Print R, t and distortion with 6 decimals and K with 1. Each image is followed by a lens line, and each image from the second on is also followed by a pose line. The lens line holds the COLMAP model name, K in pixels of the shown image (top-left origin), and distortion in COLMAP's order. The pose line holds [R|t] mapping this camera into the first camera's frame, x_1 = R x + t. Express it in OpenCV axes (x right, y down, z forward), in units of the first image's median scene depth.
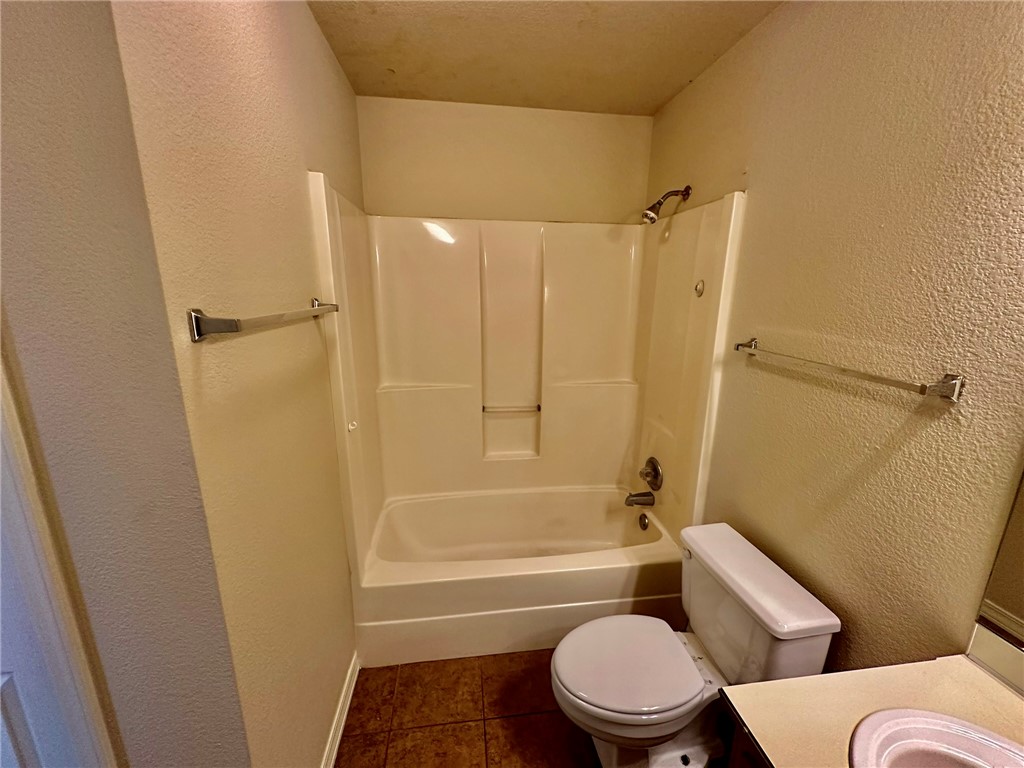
lens RADIAL K [[405.9, 0, 512.0], [0, 405.9, 384.0], [0, 0, 1]] dist [-0.003249, 0.000166]
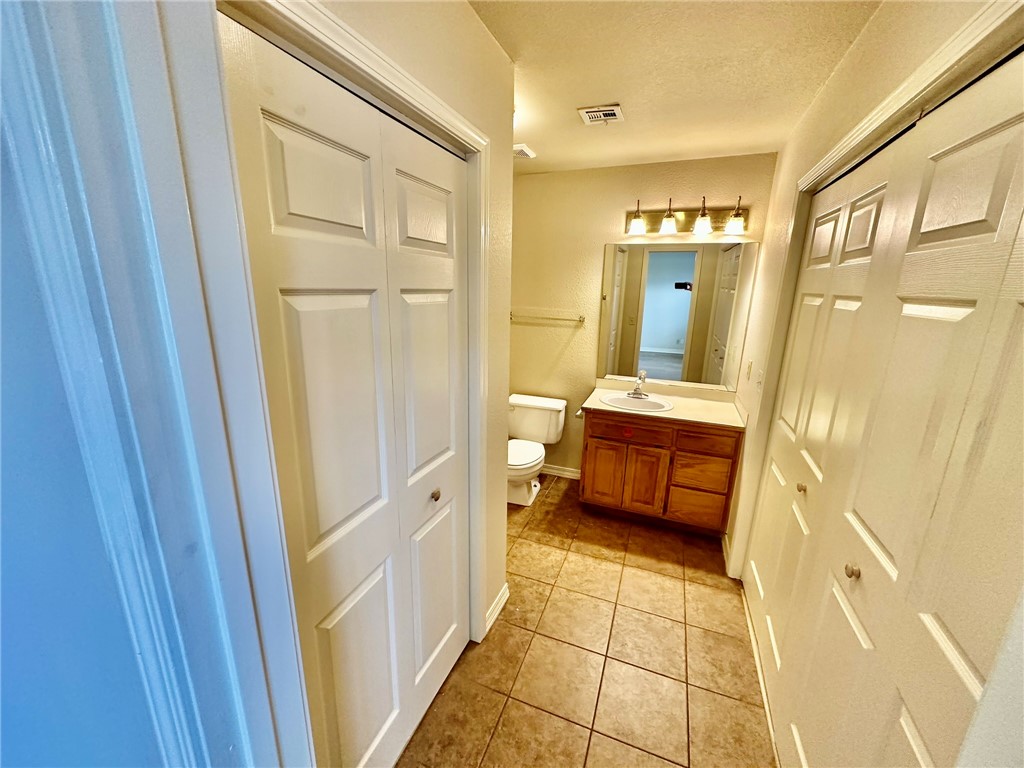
lens RADIAL K [[405.9, 0, 512.0], [0, 405.9, 384.0], [0, 0, 1]] dist [-0.003249, 0.000166]
pose [[0.486686, -0.205217, 0.849130, -2.149633], [0.186316, 0.974035, 0.128615, -0.010393], [-0.853477, 0.095611, 0.512285, -0.255558]]
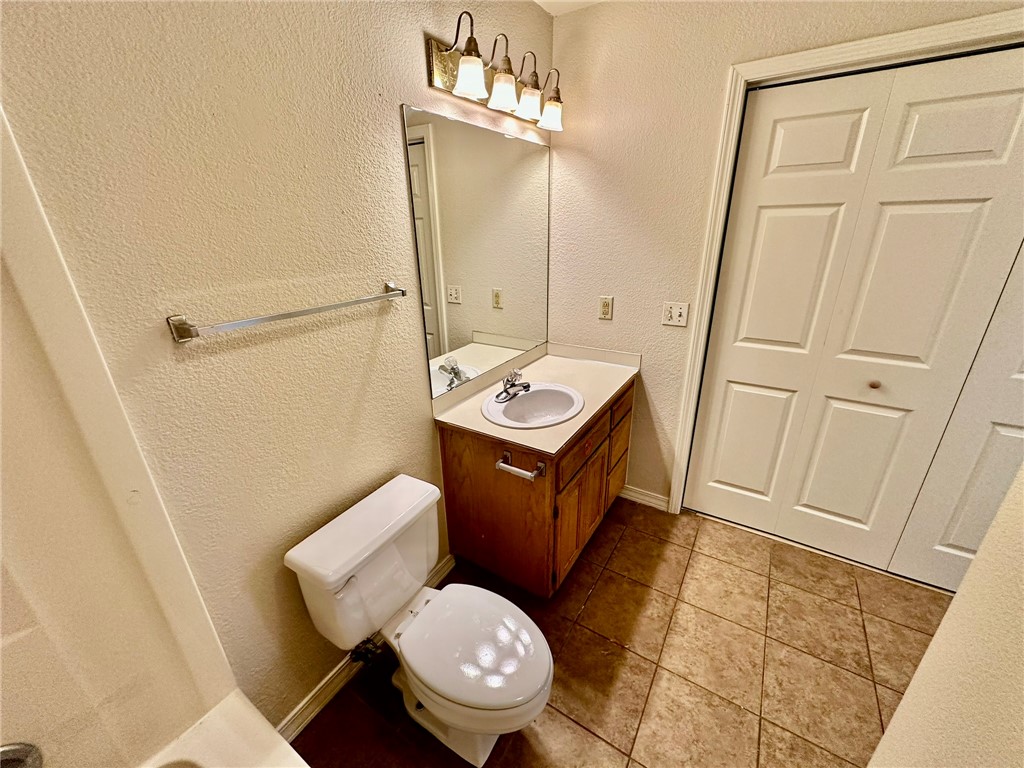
lens RADIAL K [[405.9, 0, 512.0], [0, 405.9, 384.0], [0, 0, 1]] dist [-0.003249, 0.000166]
pose [[-0.766223, -0.225362, 0.601760, -0.278149], [0.165728, 0.835491, 0.523917, -0.379073], [-0.620836, 0.501166, -0.602823, 1.589719]]
